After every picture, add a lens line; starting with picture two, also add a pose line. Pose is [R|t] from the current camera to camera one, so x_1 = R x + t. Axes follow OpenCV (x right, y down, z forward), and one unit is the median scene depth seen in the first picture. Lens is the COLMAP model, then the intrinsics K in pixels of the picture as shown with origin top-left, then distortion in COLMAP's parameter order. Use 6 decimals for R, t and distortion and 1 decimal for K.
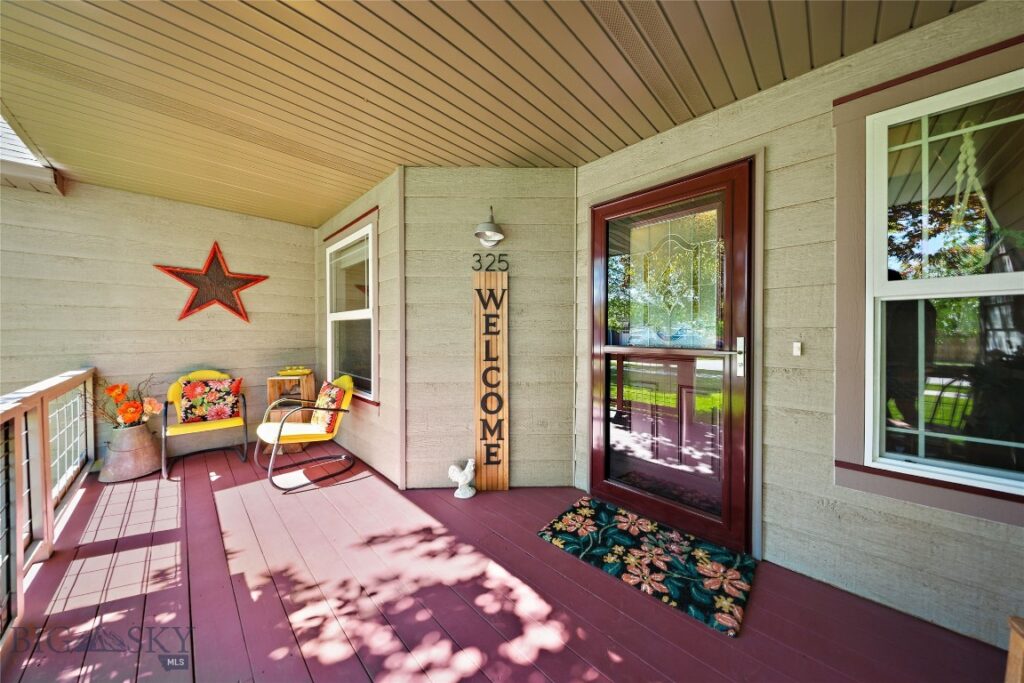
lens RADIAL K [[327.1, 0, 513.7], [0, 327.1, 331.7], [0, 0, 1]] dist [-0.001498, -0.000119]
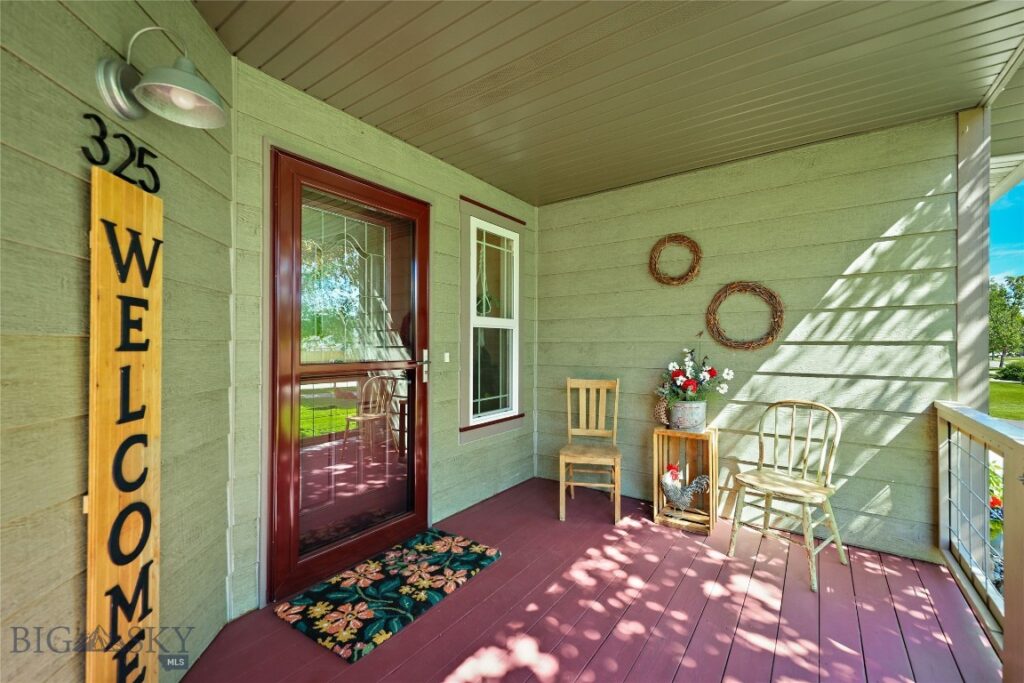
lens RADIAL K [[427.8, 0, 512.4], [0, 427.8, 346.4], [0, 0, 1]] dist [0.001322, 0.000087]
pose [[-0.157490, 0.003267, 0.987515, -0.816999], [0.007147, 0.999972, -0.002168, 0.010336], [-0.987495, 0.006716, -0.157509, 0.837491]]
